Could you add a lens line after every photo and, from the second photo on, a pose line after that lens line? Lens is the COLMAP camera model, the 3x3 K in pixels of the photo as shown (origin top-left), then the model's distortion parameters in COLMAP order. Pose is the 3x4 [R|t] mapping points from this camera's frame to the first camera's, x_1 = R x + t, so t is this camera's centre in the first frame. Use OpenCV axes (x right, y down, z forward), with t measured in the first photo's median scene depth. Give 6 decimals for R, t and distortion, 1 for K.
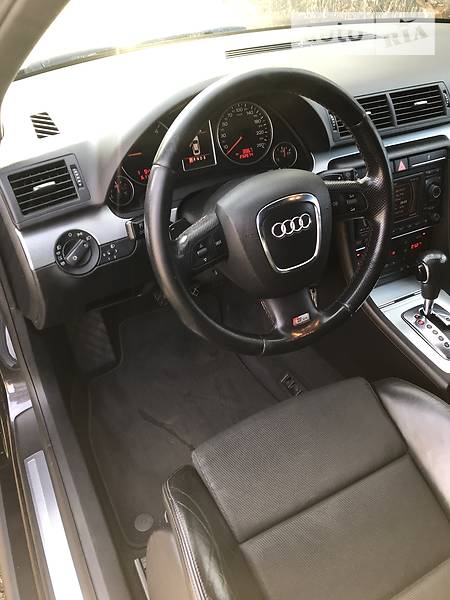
lens RADIAL K [[495.6, 0, 224.8], [0, 495.6, 302.3], [0, 0, 1]] dist [0.021636, -0.027891]
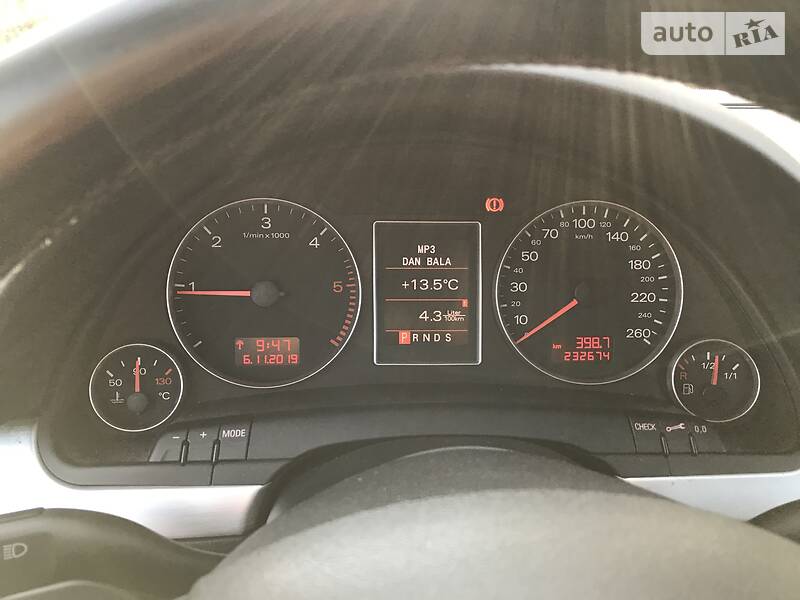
lens RADIAL K [[660.8, 0, 400.6], [0, 660.8, 298.3], [0, 0, 1]] dist [0.021636, -0.027891]
pose [[0.904592, 0.168816, -0.391426, 0.097667], [-0.277202, 0.930537, -0.239291, -0.193096], [0.323840, 0.324965, 0.888552, 0.561790]]
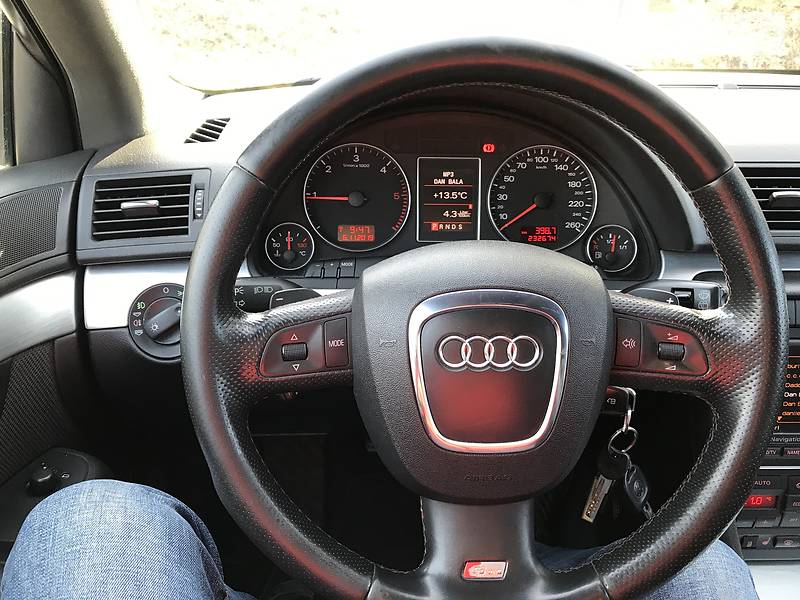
lens RADIAL K [[660.8, 0, 398.7], [0, 660.8, 306.2], [0, 0, 1]] dist [0.021636, -0.027891]
pose [[0.888784, 0.198450, -0.413136, 0.223880], [-0.292203, 0.939799, -0.177187, -0.045546], [0.353102, 0.278200, 0.893266, 0.301705]]
